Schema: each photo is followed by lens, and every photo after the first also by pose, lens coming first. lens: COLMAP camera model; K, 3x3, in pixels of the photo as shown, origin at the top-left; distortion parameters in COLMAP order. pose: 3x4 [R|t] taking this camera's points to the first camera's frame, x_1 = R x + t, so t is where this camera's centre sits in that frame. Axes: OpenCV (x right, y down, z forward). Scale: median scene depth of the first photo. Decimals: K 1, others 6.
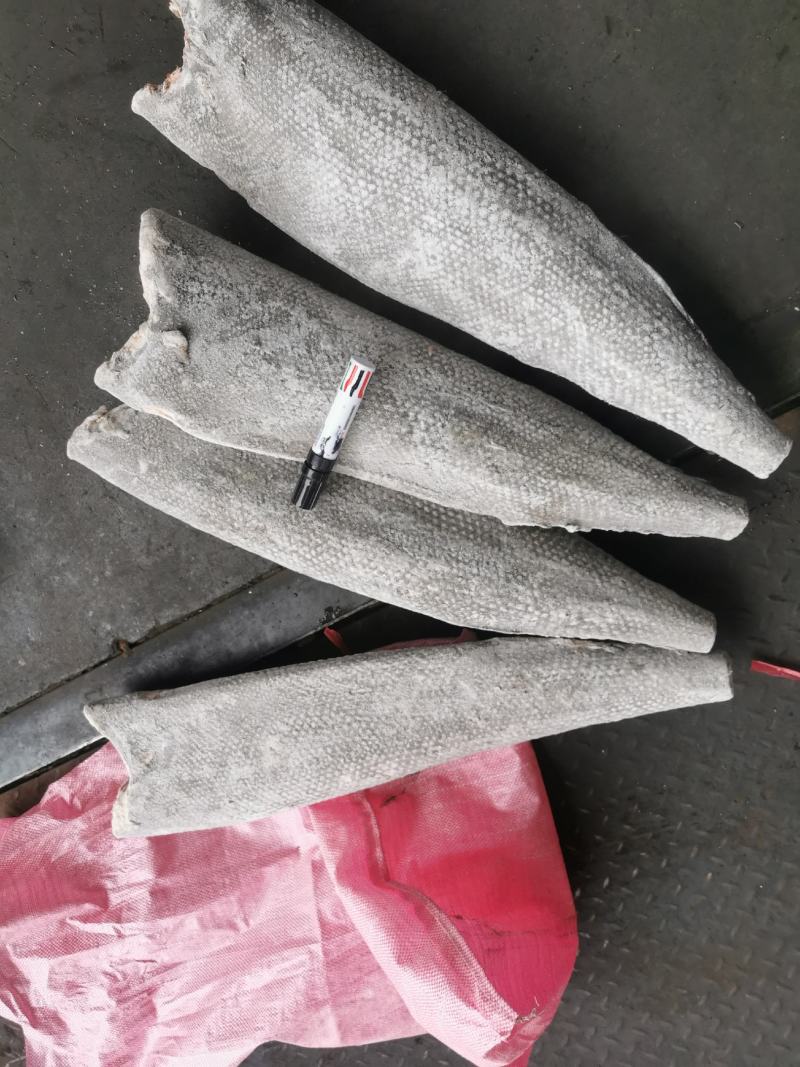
lens RADIAL K [[788.9, 0, 397.2], [0, 788.9, 534.3], [0, 0, 1]] dist [0.165394, -0.187005]
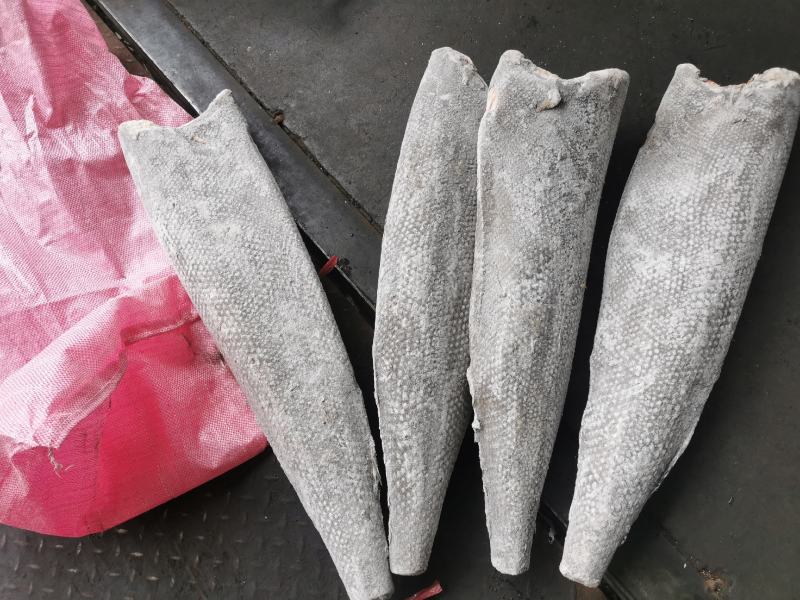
lens RADIAL K [[591.5, 0, 400.0], [0, 591.5, 300.0], [0, 0, 1]] dist [0.165394, -0.187005]
pose [[0.197907, 0.970608, -0.136943, 0.143391], [-0.958232, 0.162145, -0.235587, 0.300929], [-0.206458, 0.177847, 0.962157, 0.122492]]
